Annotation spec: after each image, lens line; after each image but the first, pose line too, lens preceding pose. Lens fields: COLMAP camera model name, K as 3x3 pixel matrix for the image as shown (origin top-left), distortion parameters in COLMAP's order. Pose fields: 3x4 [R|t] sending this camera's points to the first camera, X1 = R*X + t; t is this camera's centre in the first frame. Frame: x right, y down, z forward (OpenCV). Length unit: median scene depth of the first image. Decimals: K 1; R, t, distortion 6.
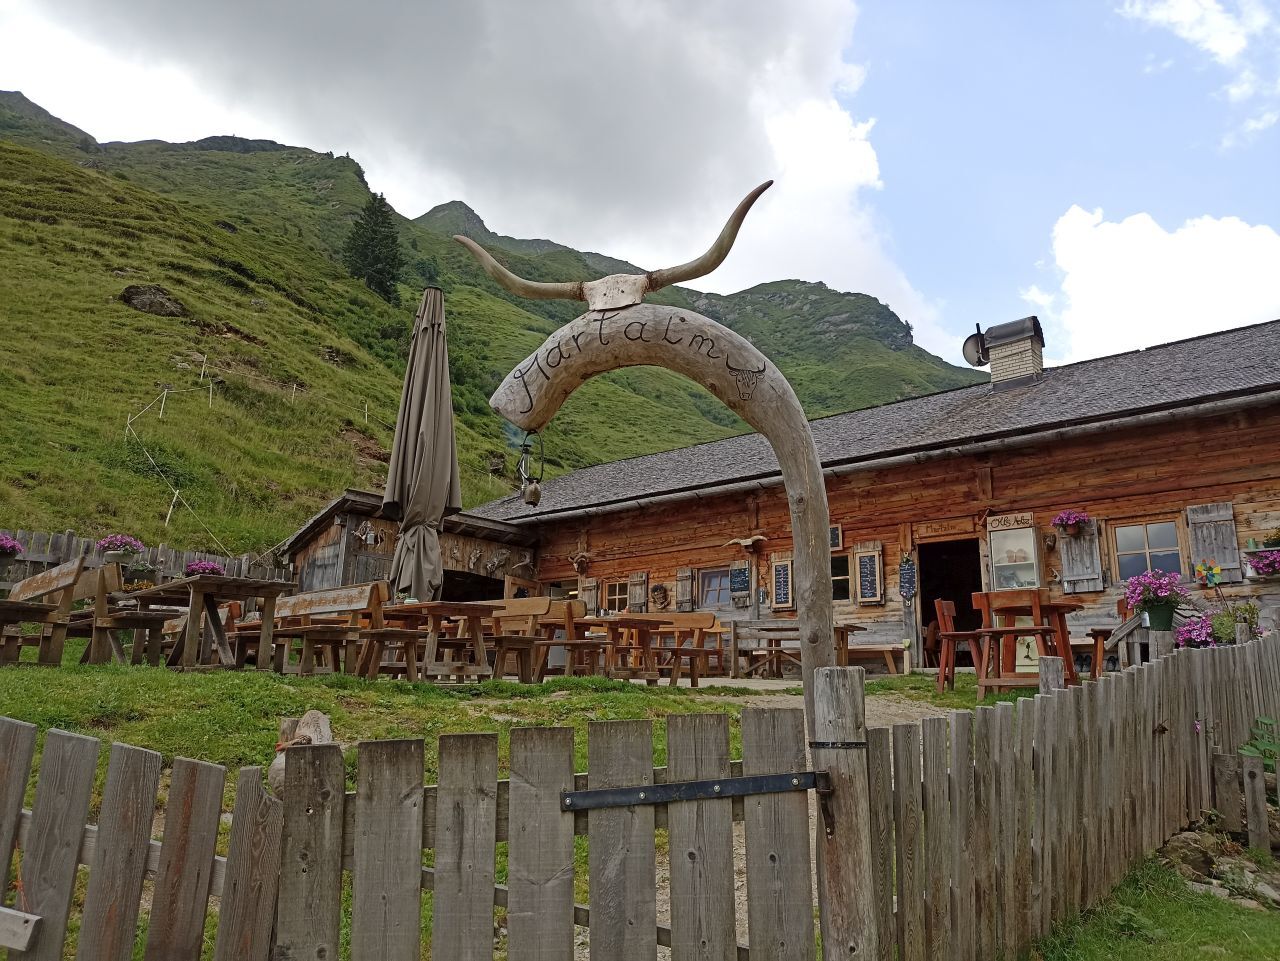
lens RADIAL K [[939.3, 0, 640.0], [0, 939.3, 480.5], [0, 0, 1]] dist [0.023100, -0.002666]
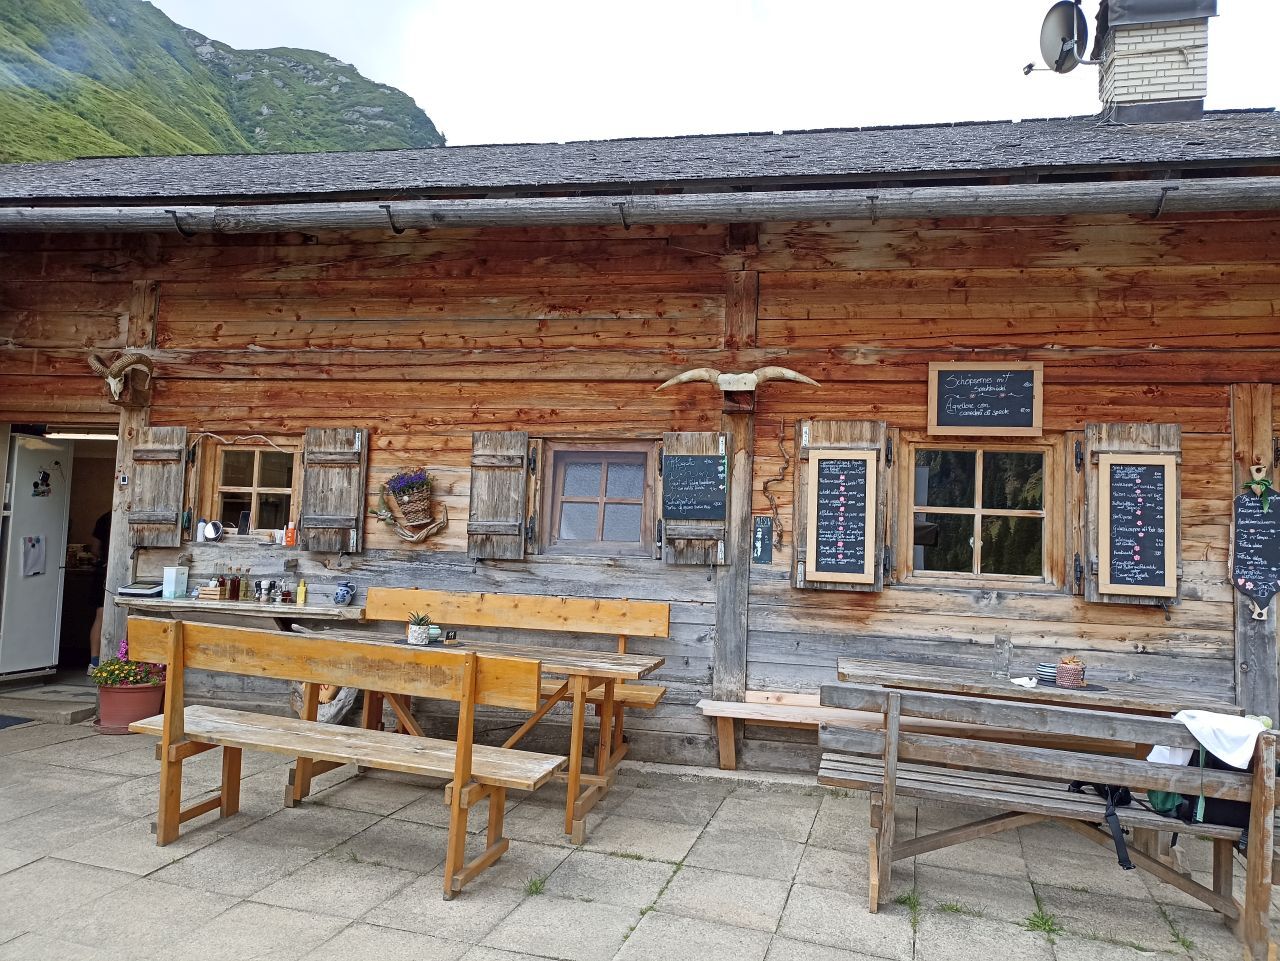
lens RADIAL K [[939.3, 0, 640.0], [0, 939.3, 480.5], [0, 0, 1]] dist [0.023100, -0.002666]
pose [[0.864797, 0.049647, 0.499661, -0.077944], [-0.143853, 0.977885, 0.151811, 0.049652], [-0.481074, -0.203163, 0.852814, 0.662366]]
